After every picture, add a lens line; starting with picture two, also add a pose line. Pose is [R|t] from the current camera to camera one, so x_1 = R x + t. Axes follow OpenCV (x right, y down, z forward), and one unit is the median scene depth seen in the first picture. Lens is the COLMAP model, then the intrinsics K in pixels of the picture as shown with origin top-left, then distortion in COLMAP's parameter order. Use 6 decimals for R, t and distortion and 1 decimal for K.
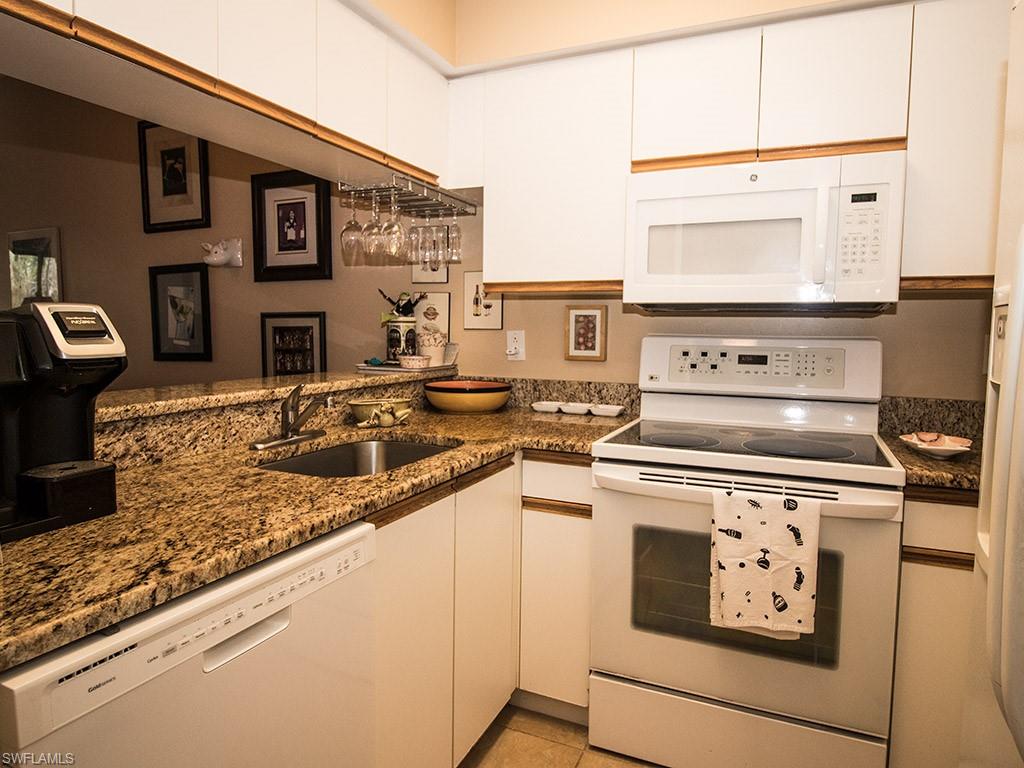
lens RADIAL K [[643.6, 0, 513.7], [0, 643.6, 378.7], [0, 0, 1]] dist [-0.003171, 0.000358]
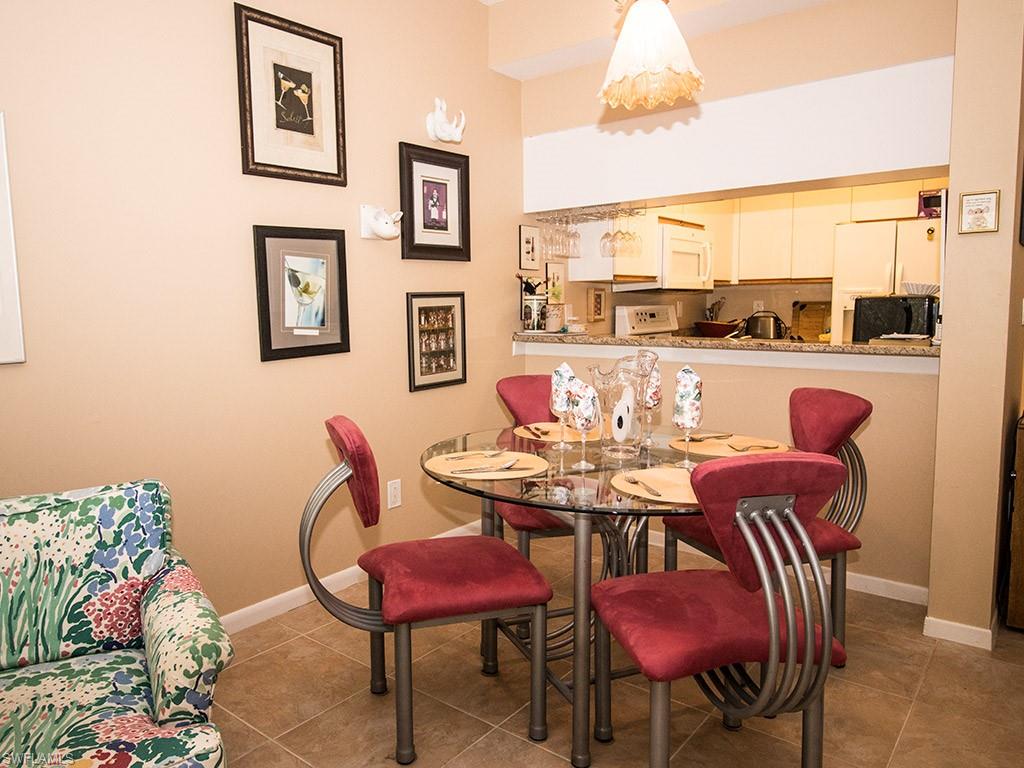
lens RADIAL K [[655.4, 0, 514.7], [0, 655.4, 358.4], [0, 0, 1]] dist [-0.002776, -0.014359]
pose [[0.271041, -0.099746, 0.957386, -1.272245], [0.089315, 0.992932, 0.078163, -0.068739], [-0.958415, 0.064324, 0.278033, 0.602357]]
